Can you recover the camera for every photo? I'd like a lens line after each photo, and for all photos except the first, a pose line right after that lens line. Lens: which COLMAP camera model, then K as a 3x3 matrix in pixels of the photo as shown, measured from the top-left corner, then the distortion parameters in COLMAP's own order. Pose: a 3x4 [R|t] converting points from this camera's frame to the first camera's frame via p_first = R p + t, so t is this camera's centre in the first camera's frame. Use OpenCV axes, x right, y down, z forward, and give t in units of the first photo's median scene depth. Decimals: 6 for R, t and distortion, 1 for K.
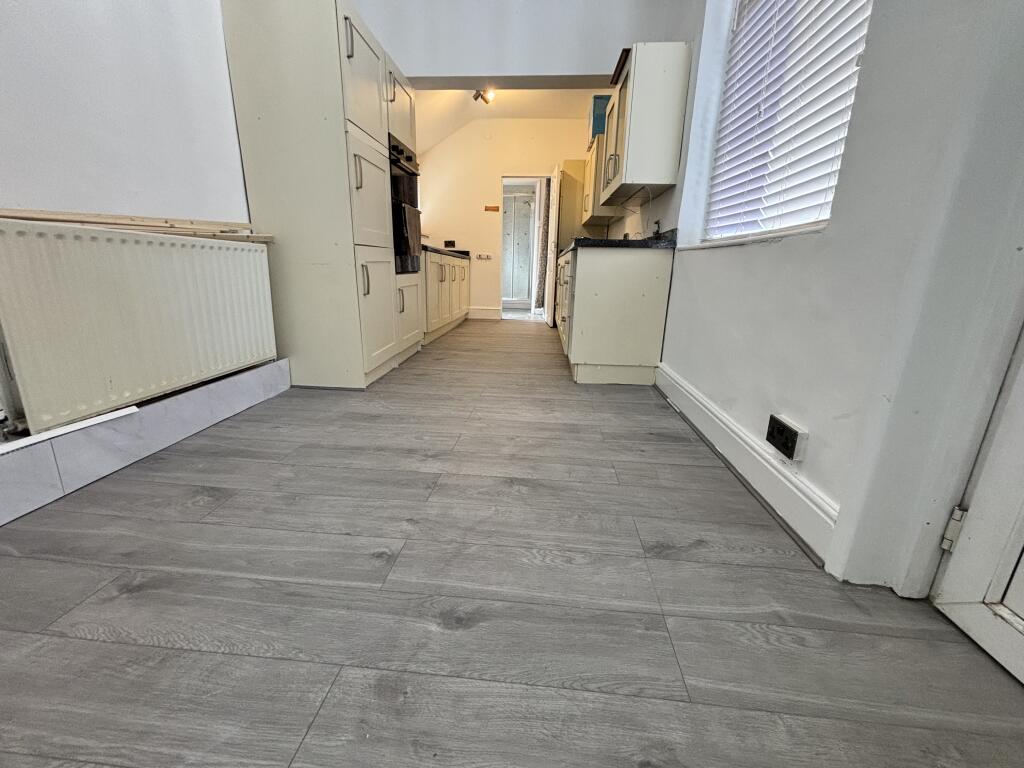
lens RADIAL K [[415.3, 0, 510.1], [0, 415.3, 383.2], [0, 0, 1]] dist [0.010889, -0.001169]
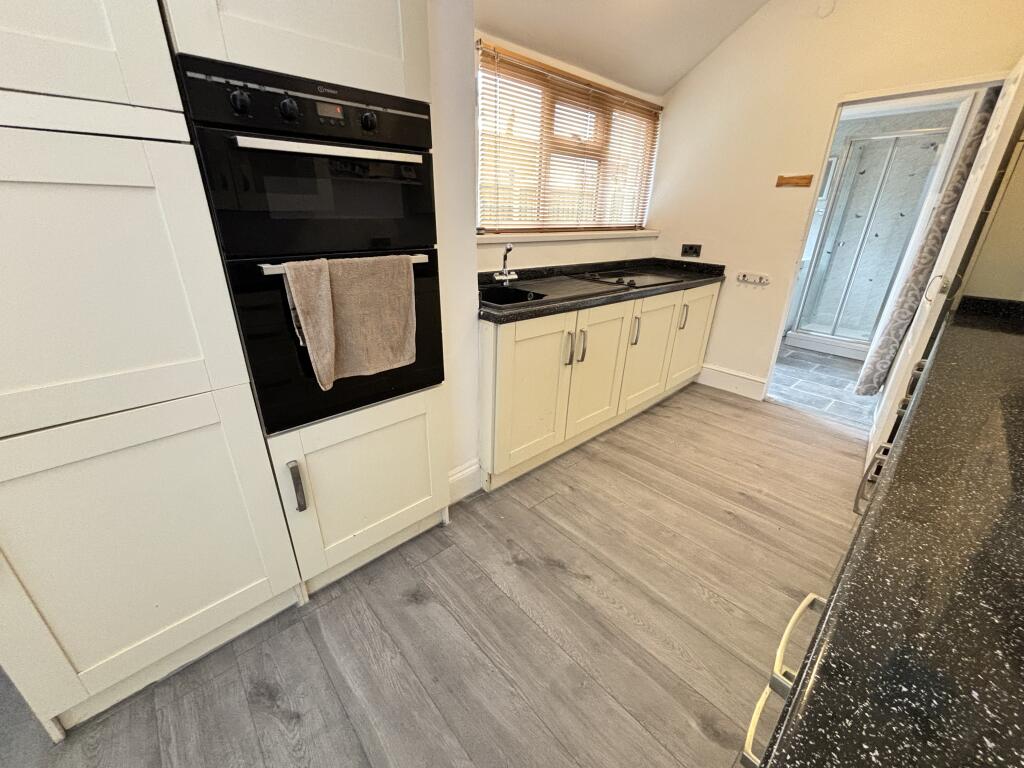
lens RADIAL K [[415.3, 0, 510.1], [0, 415.3, 383.2], [0, 0, 1]] dist [0.010889, -0.001169]
pose [[0.741640, 0.245545, -0.624242, 0.067660], [-0.184654, 0.969373, 0.161921, -0.208627], [0.644882, -0.004819, 0.764267, 0.417033]]
